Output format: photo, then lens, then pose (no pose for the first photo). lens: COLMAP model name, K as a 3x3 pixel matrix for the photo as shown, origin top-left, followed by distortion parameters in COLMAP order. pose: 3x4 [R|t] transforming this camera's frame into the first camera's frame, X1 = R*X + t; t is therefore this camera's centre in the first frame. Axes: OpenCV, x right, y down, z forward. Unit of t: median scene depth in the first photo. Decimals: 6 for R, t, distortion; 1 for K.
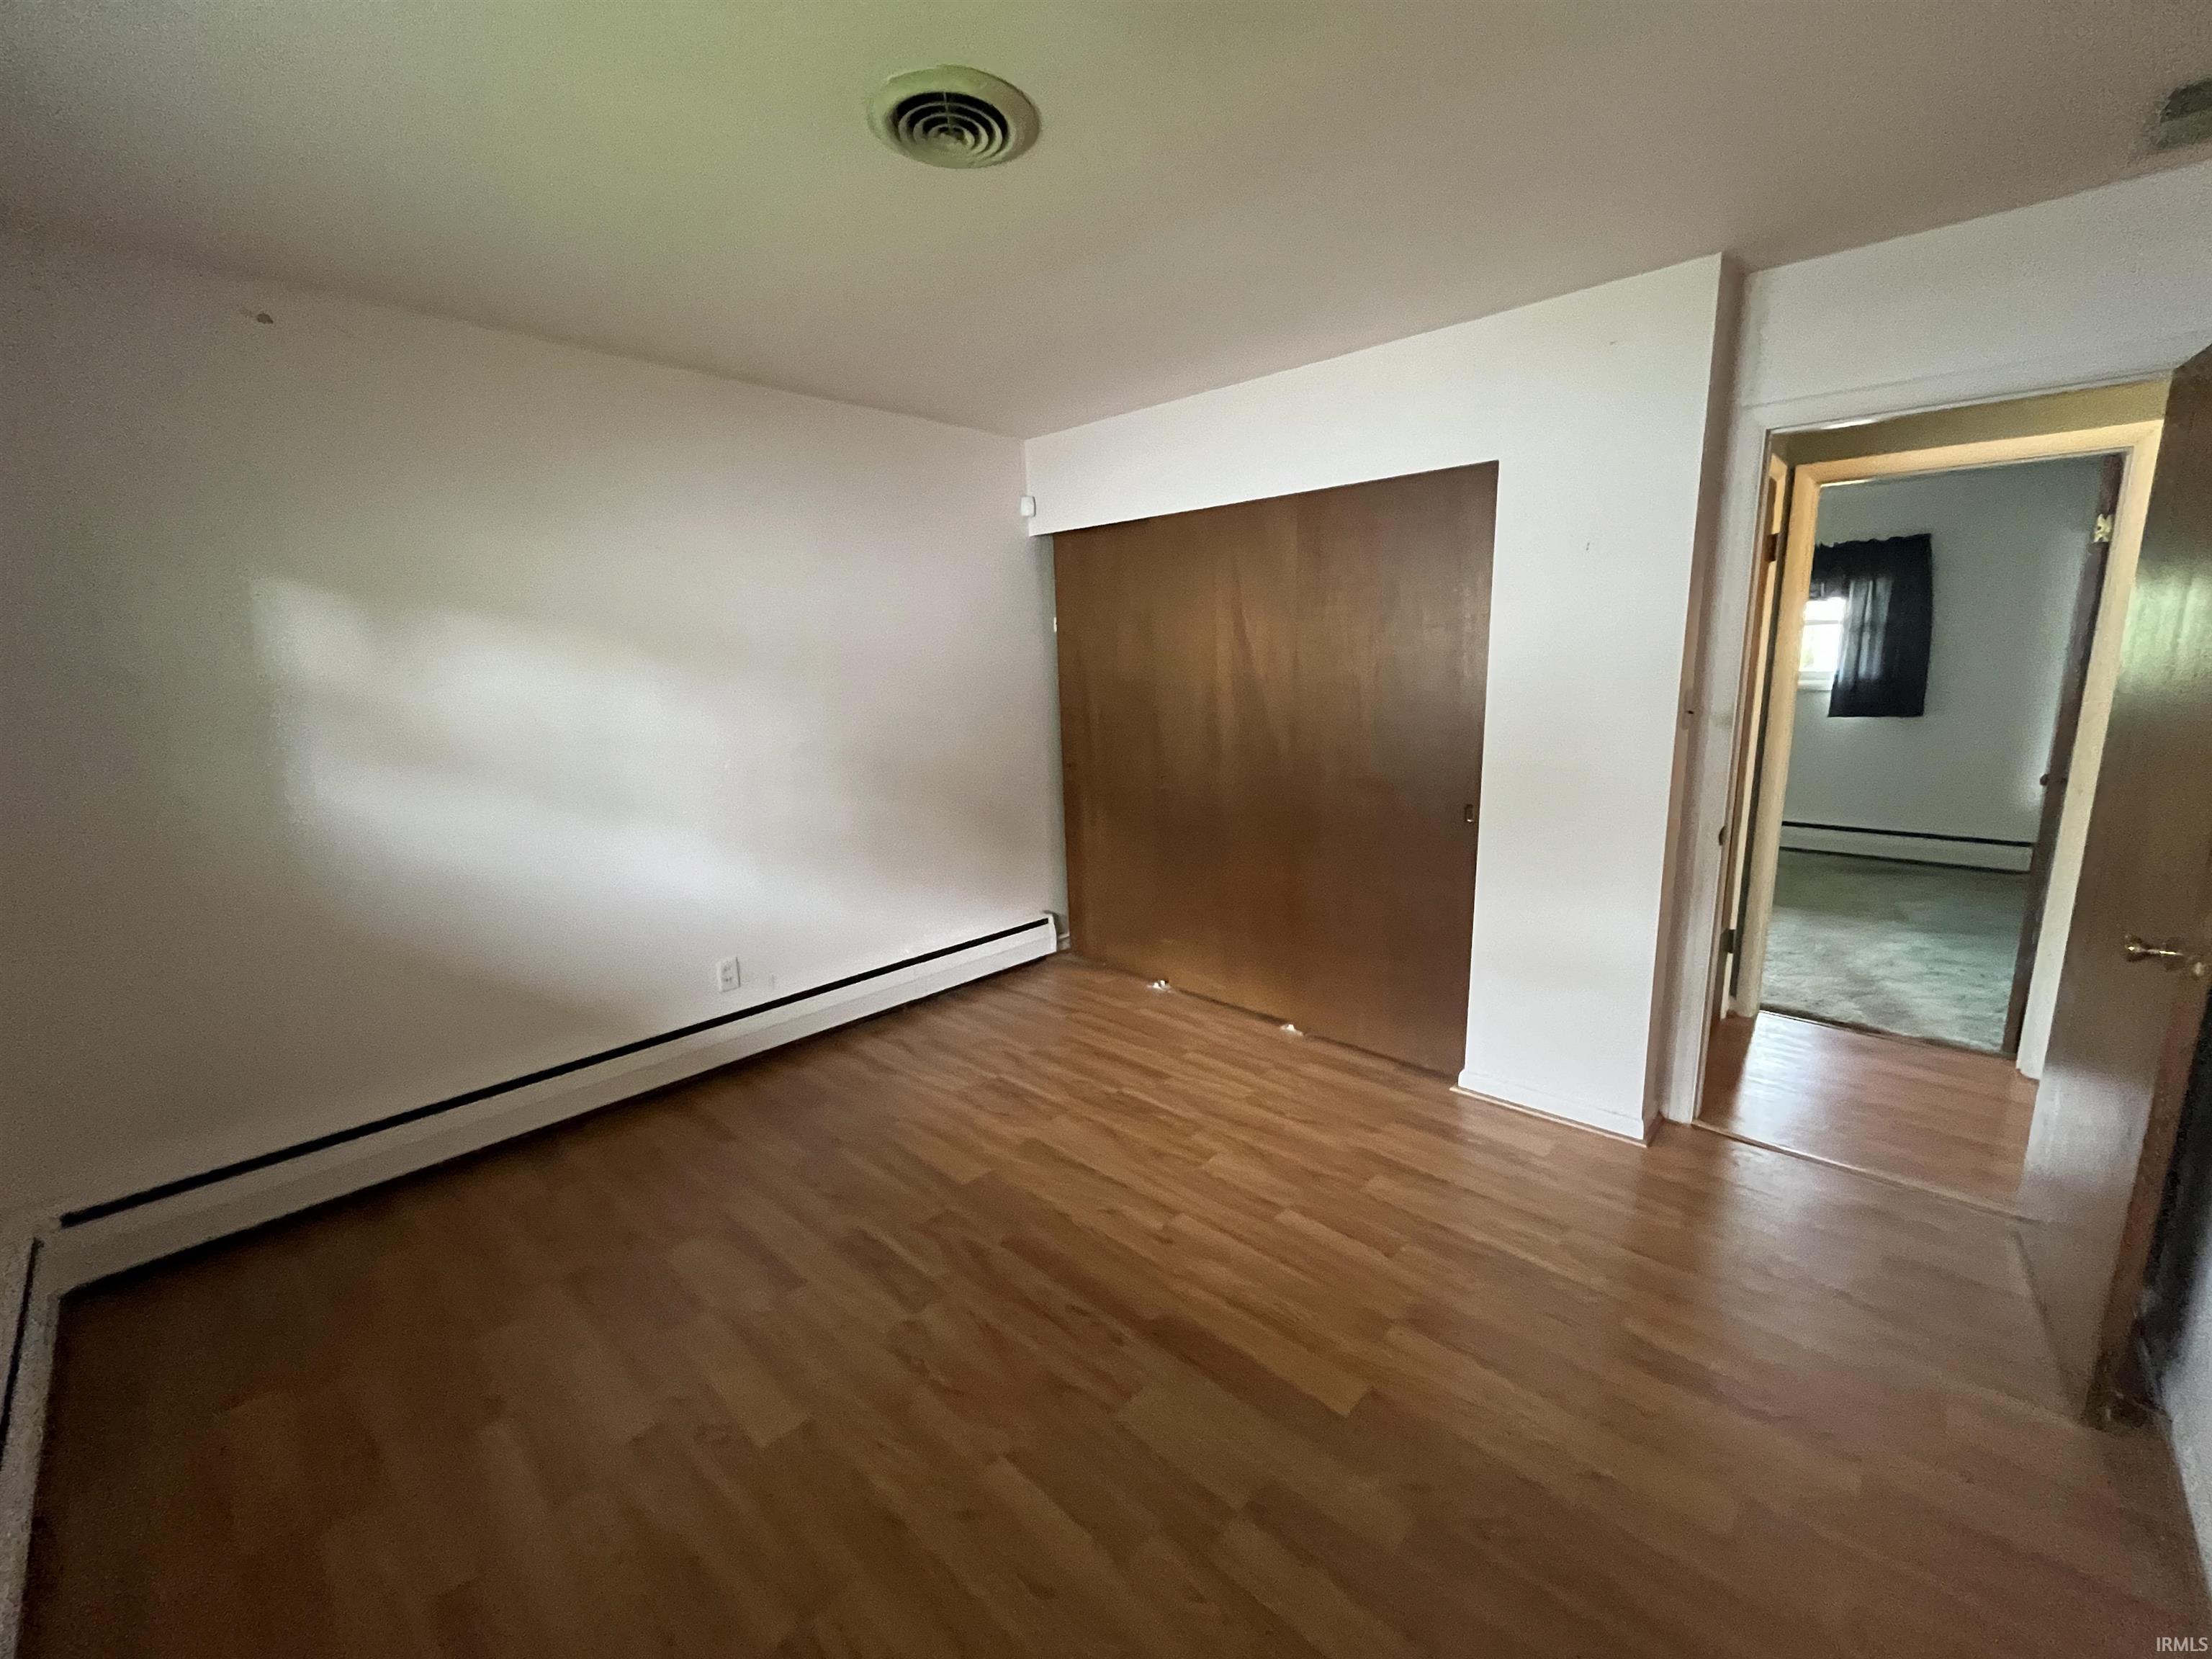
lens RADIAL K [[893.5, 0, 1110.8], [0, 893.5, 824.6], [0, 0, 1]] dist [-0.002073, -0.000024]
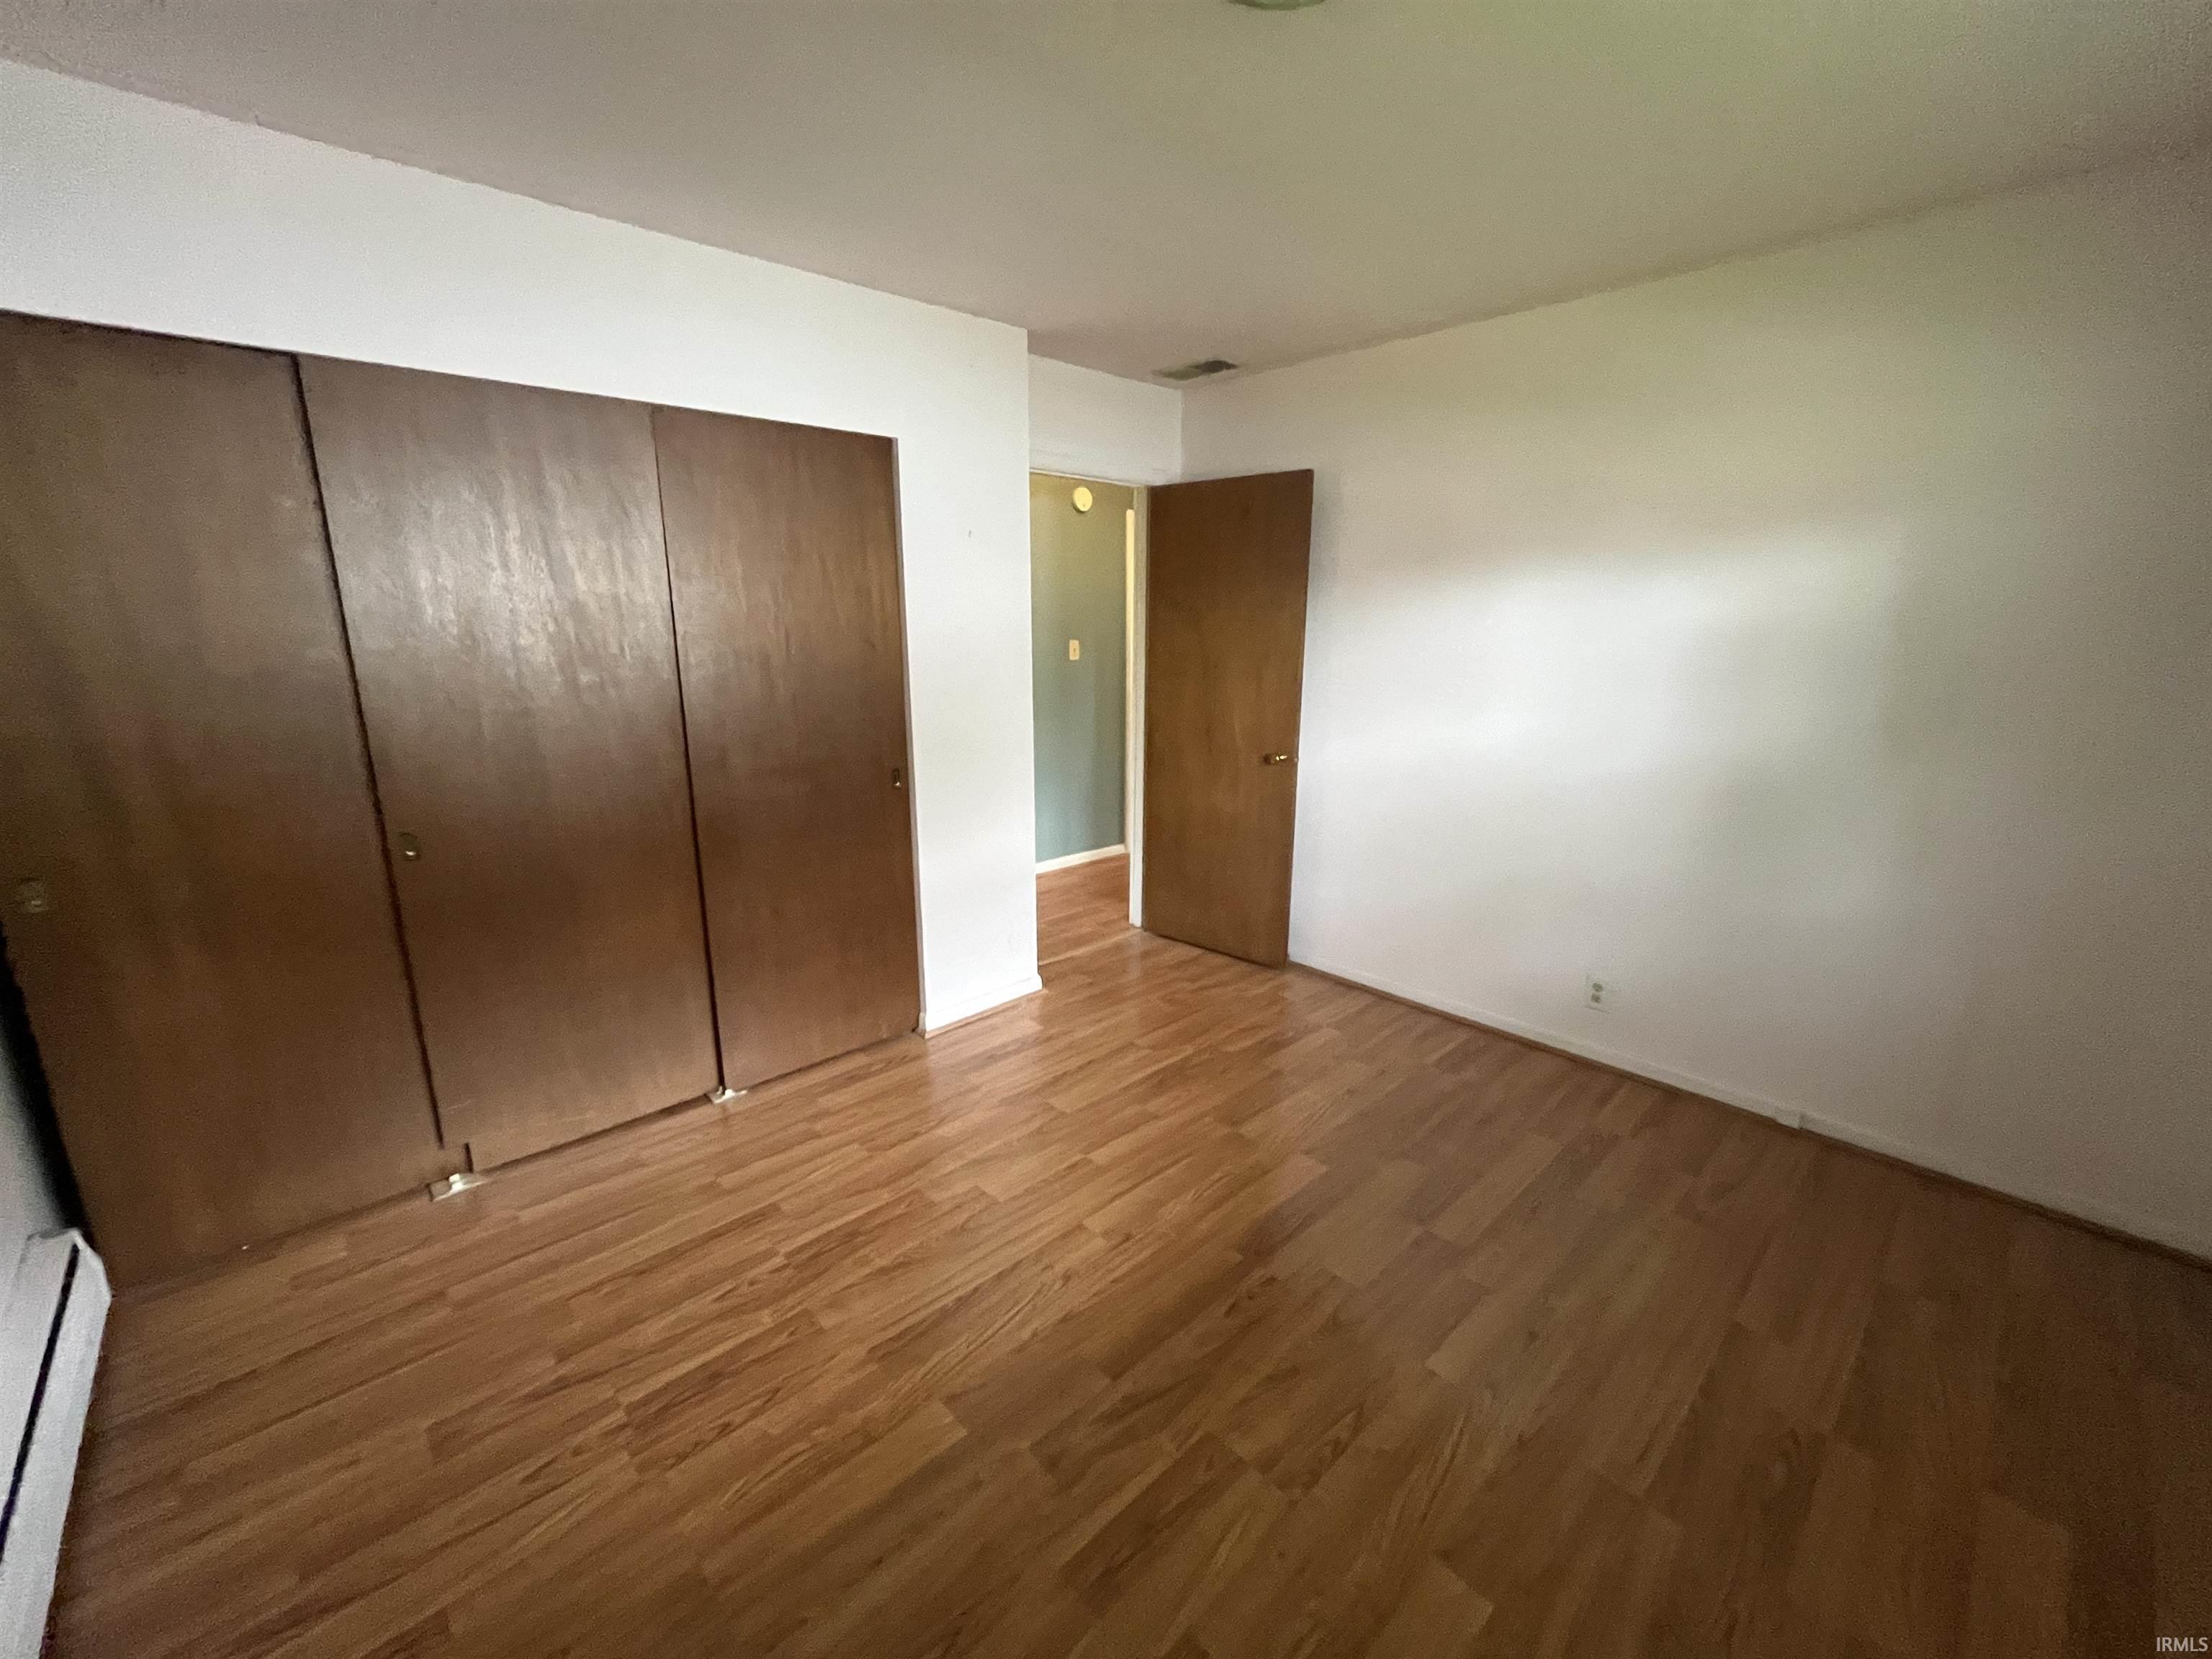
lens RADIAL K [[893.5, 0, 1108.3], [0, 893.5, 830.8], [0, 0, 1]] dist [-0.002073, -0.000024]
pose [[0.074430, -0.218006, 0.973105, -0.635211], [0.183070, 0.962215, 0.201564, -0.124743], [-0.980278, 0.163144, 0.111528, 0.684739]]
